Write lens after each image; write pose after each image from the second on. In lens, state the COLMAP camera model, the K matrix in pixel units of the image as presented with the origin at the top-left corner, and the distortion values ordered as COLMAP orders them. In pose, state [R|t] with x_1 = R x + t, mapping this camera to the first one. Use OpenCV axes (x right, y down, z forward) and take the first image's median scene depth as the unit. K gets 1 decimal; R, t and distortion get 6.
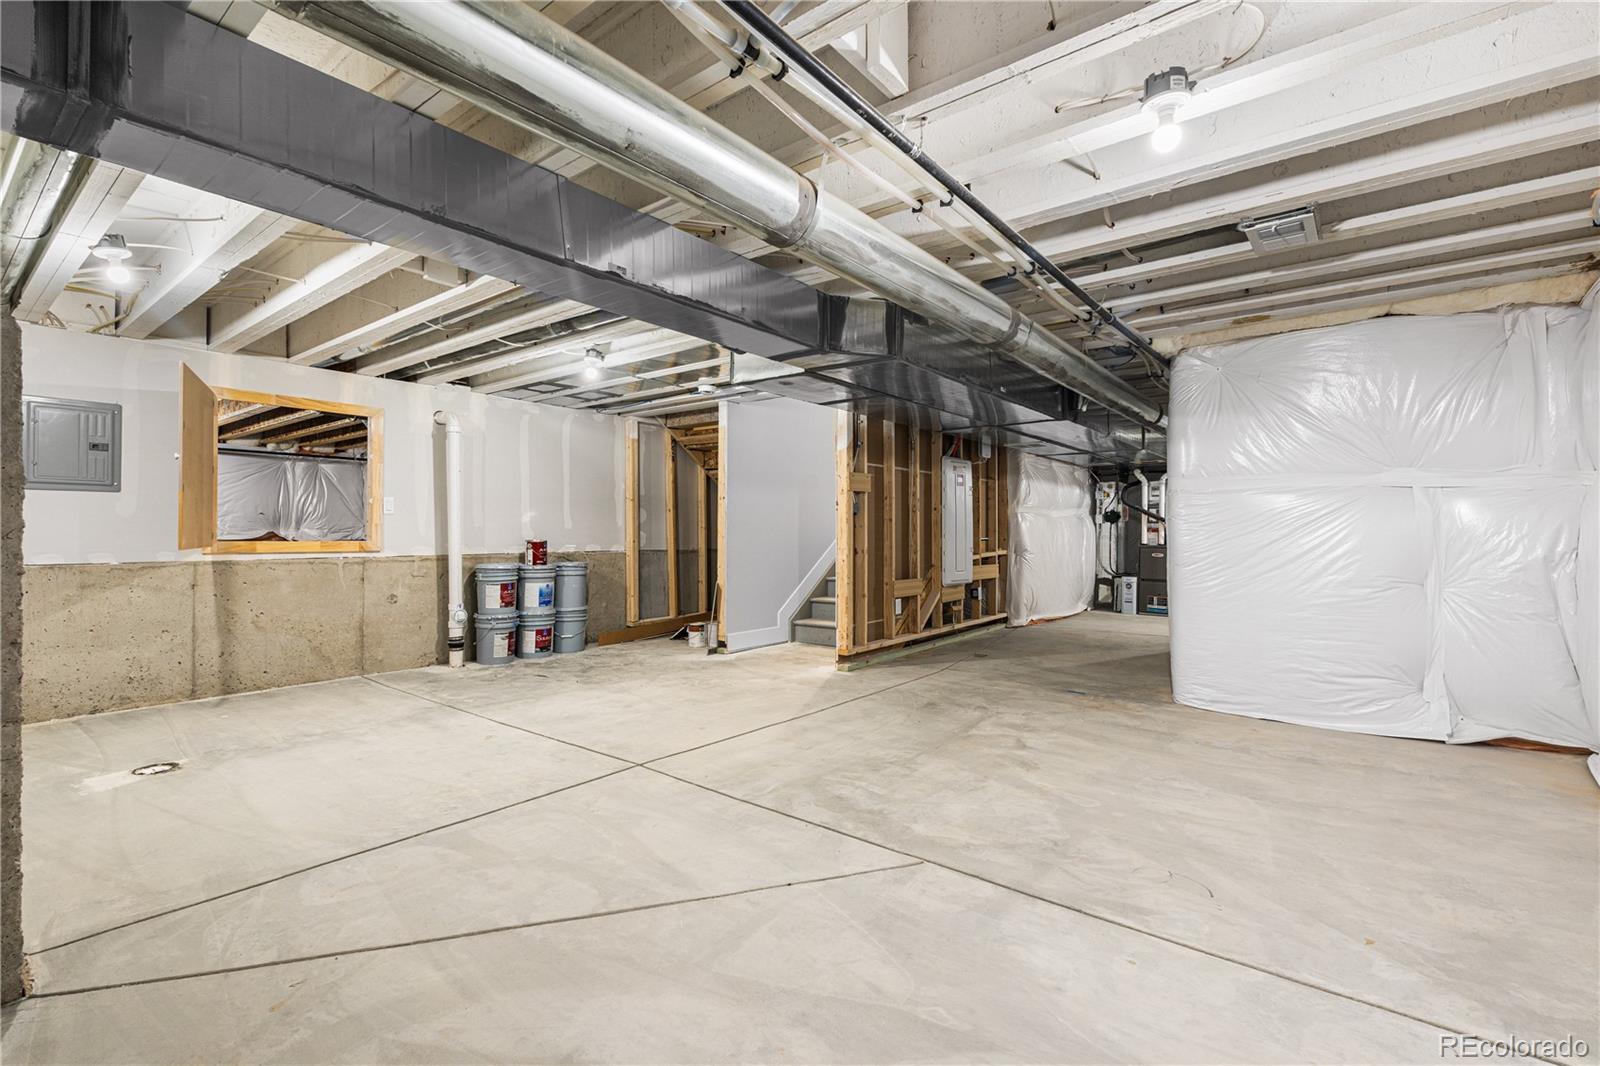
lens RADIAL K [[718.4, 0, 800.0], [0, 718.4, 533.0], [0, 0, 1]] dist [0.000102, -0.000039]
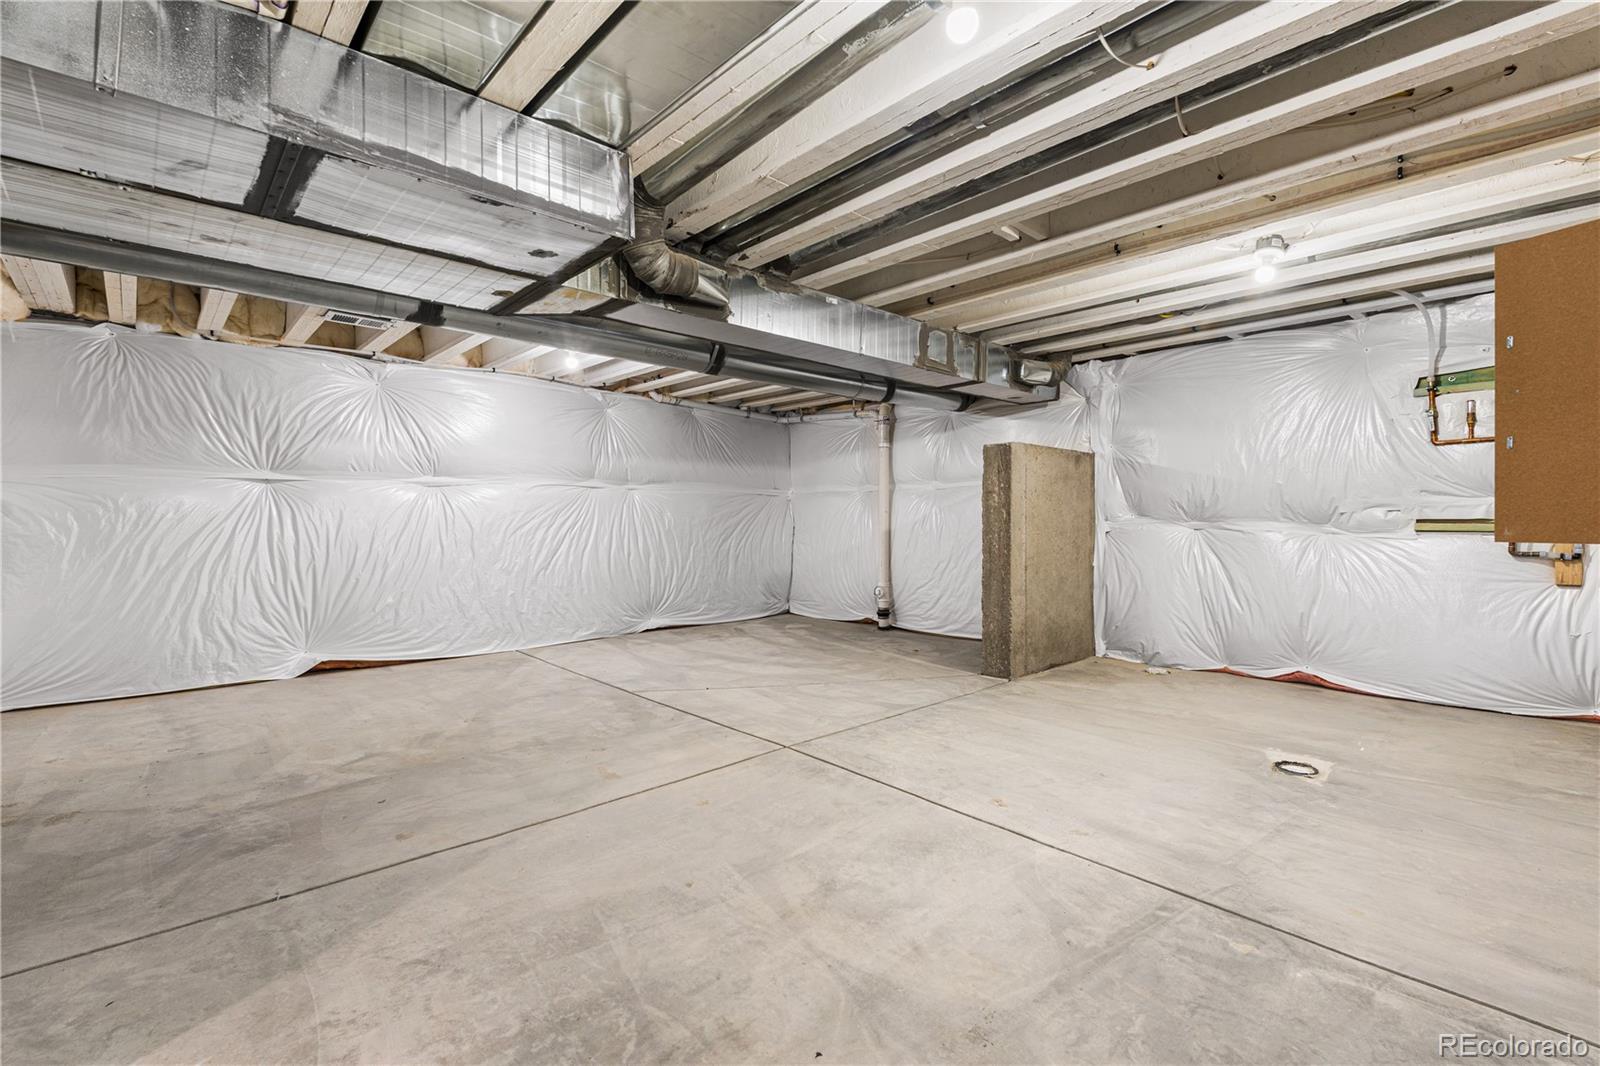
lens RADIAL K [[711.7, 0, 793.2], [0, 711.7, 531.1], [0, 0, 1]] dist [-0.003346, -0.000311]
pose [[-0.985942, 0.001179, 0.167082, -0.395848], [0.003486, 0.999903, 0.013517, 0.005516], [-0.167050, 0.013910, -0.985850, 1.957874]]
